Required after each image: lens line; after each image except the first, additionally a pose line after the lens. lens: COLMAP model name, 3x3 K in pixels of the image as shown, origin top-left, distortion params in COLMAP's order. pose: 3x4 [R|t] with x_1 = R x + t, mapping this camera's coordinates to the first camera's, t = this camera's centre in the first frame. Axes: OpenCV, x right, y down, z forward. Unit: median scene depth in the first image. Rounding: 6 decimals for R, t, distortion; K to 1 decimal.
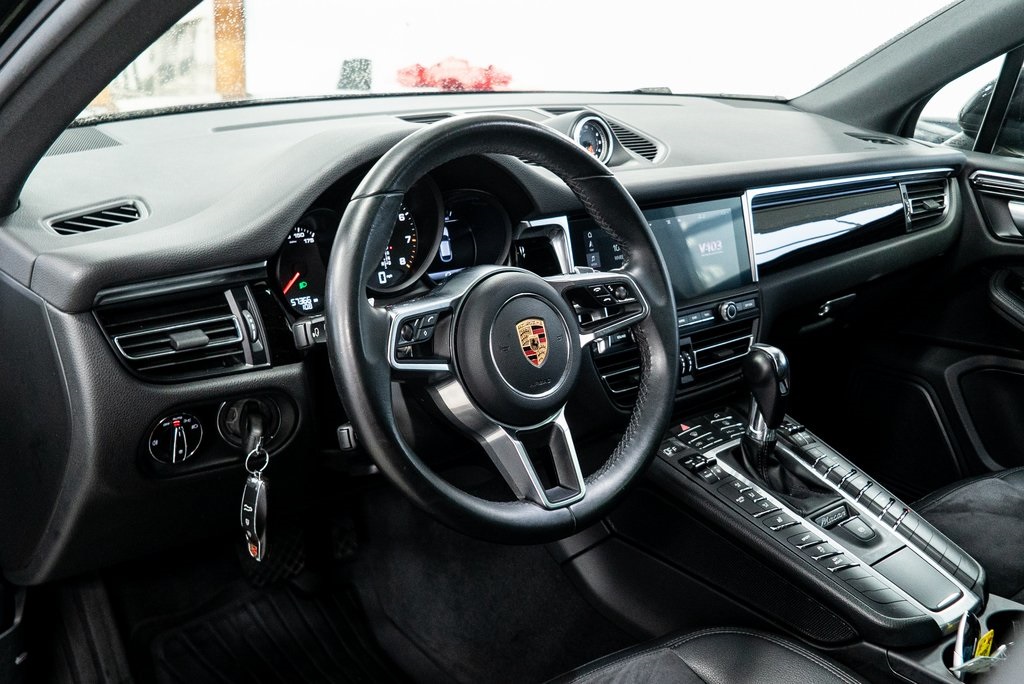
lens RADIAL K [[1077.6, 0, 512.1], [0, 1077.6, 341.7], [0, 0, 1]] dist [-0.003383, 0.000000]
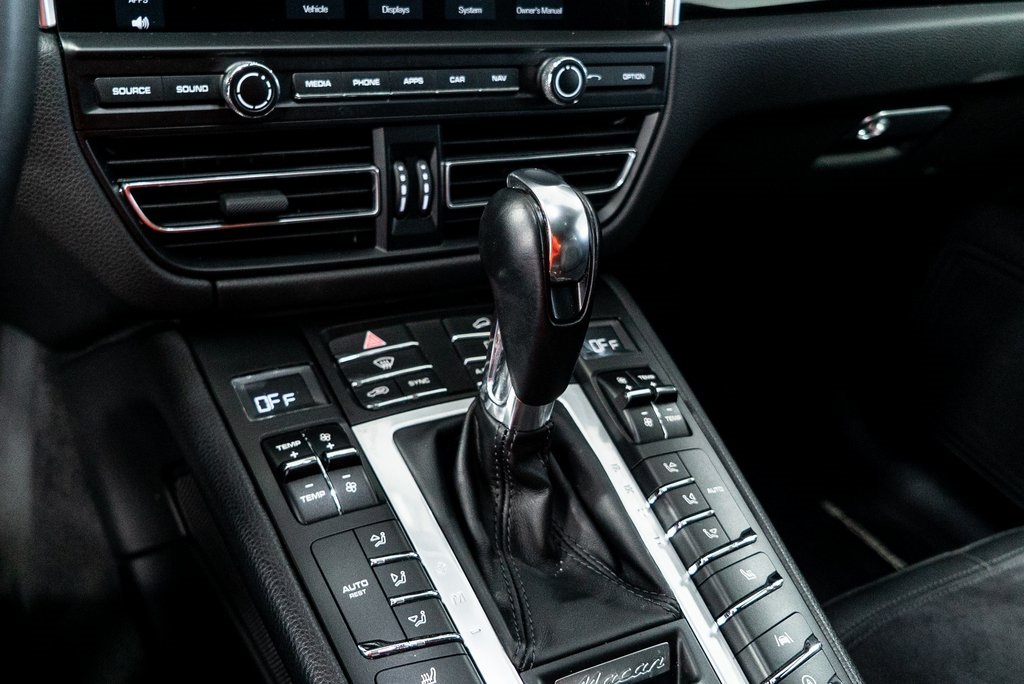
lens RADIAL K [[1077.6, 0, 512.2], [0, 1077.6, 341.2], [0, 0, 1]] dist [-0.003383, 0.000000]
pose [[0.970721, 0.202767, -0.128787, 0.263695], [-0.171090, 0.959960, 0.221820, -0.021310], [0.168608, -0.193291, 0.966545, 0.603793]]
